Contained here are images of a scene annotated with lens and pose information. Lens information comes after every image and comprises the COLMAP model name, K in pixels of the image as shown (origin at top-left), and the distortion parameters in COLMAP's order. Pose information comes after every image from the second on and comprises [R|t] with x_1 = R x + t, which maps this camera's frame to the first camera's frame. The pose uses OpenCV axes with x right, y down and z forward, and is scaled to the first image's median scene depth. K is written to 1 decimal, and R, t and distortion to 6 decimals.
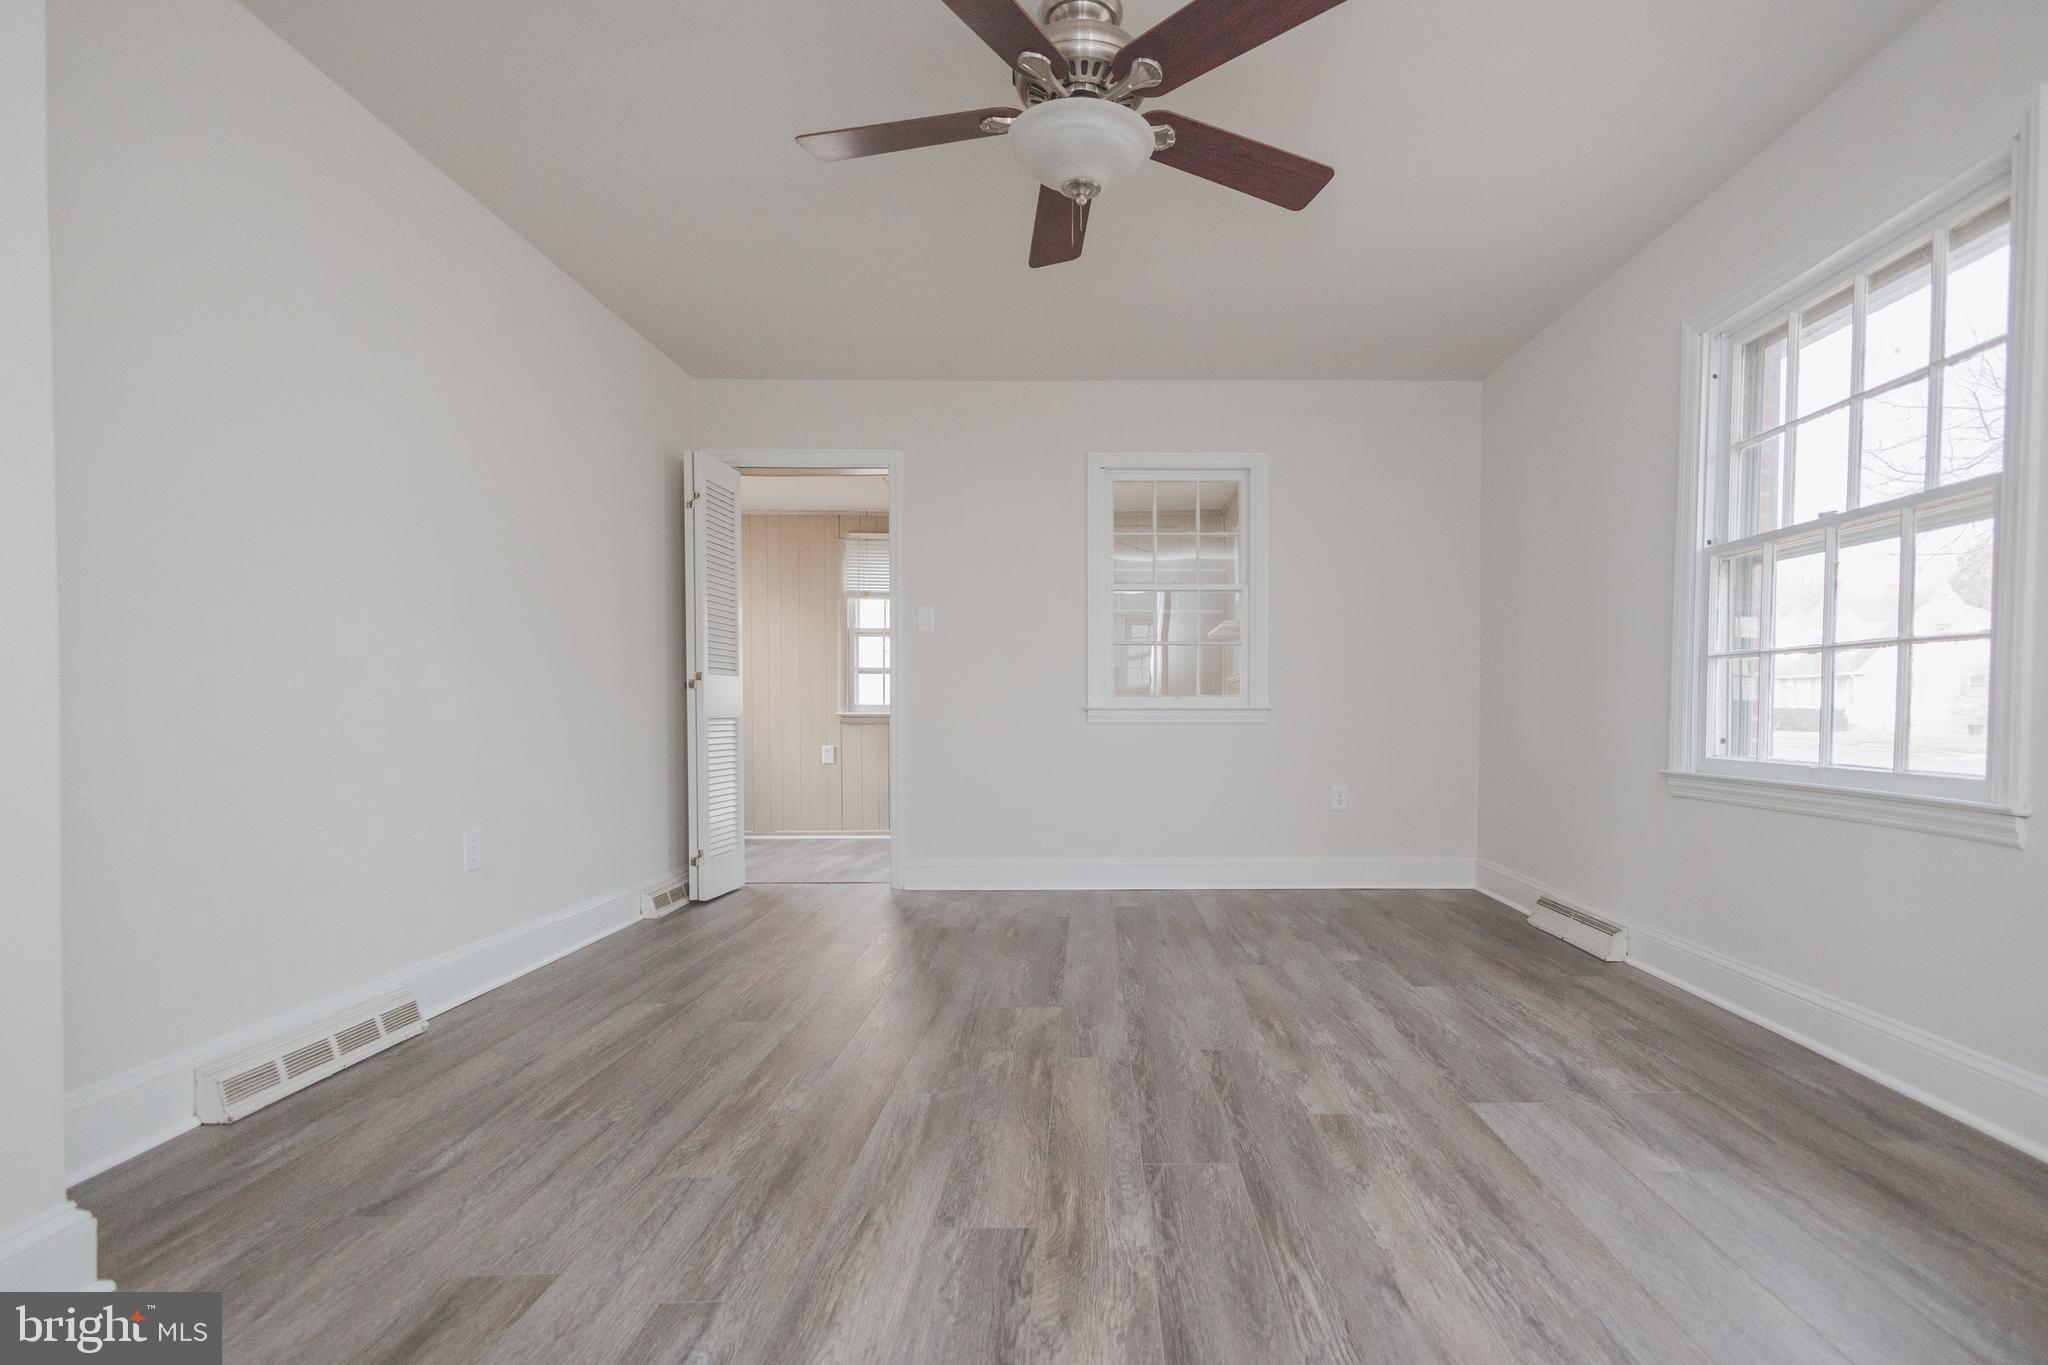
lens RADIAL K [[973.7, 0, 1018.6], [0, 973.7, 733.3], [0, 0, 1]] dist [0.002851, -0.000100]
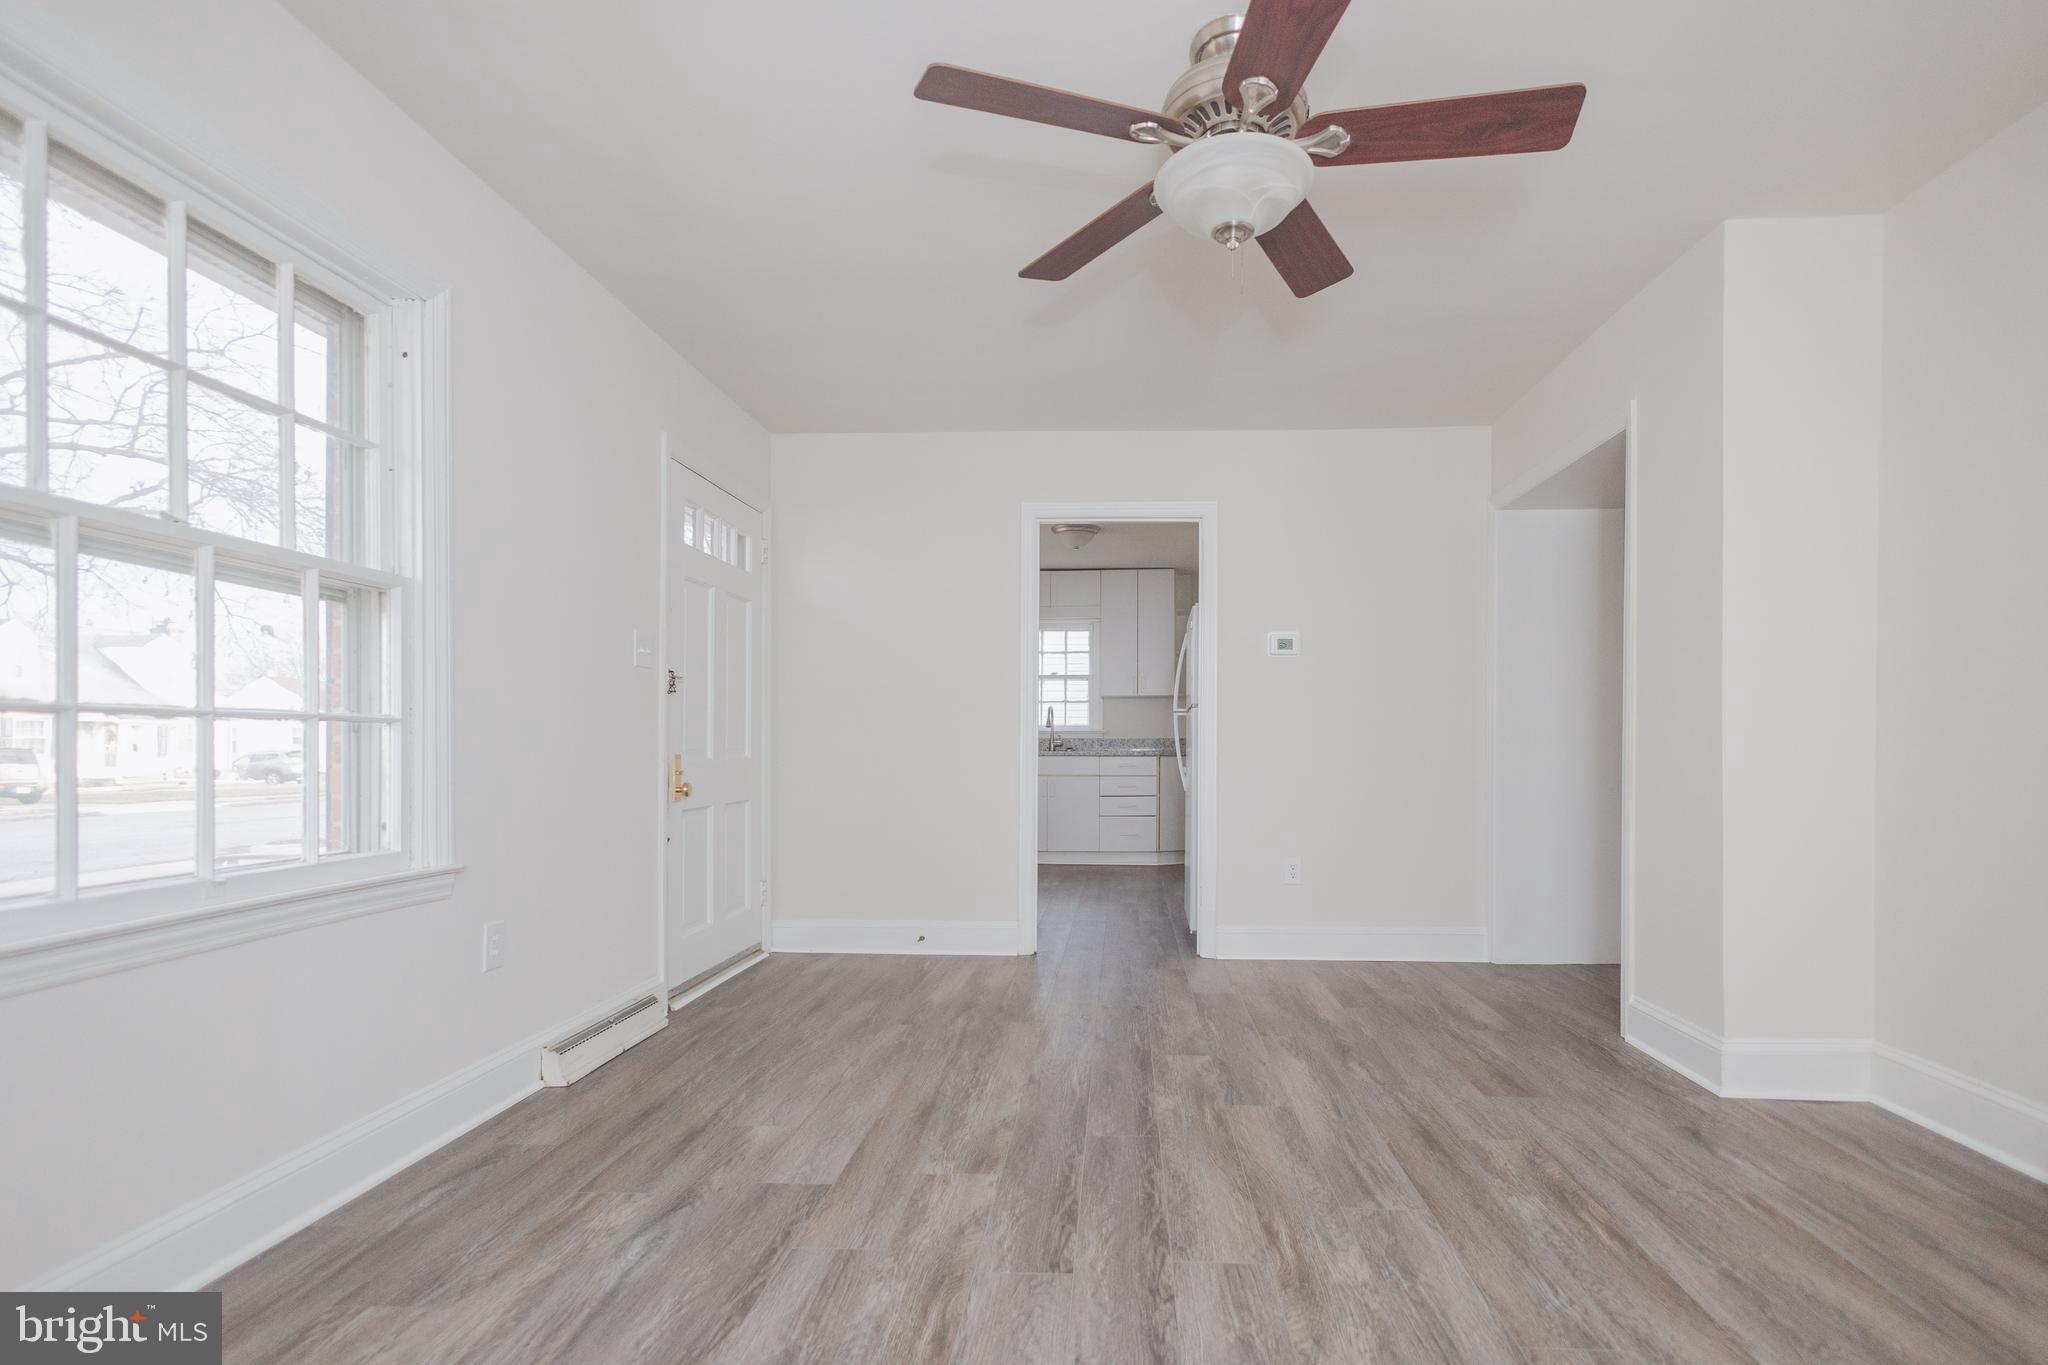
lens RADIAL K [[973.7, 0, 1009.3], [0, 973.7, 757.6], [0, 0, 1]] dist [0.002851, -0.000100]
pose [[-0.999180, -0.001453, 0.040464, 0.233473], [0.000125, 0.999241, 0.038954, -0.097798], [-0.040490, 0.038927, -0.998421, 1.937985]]
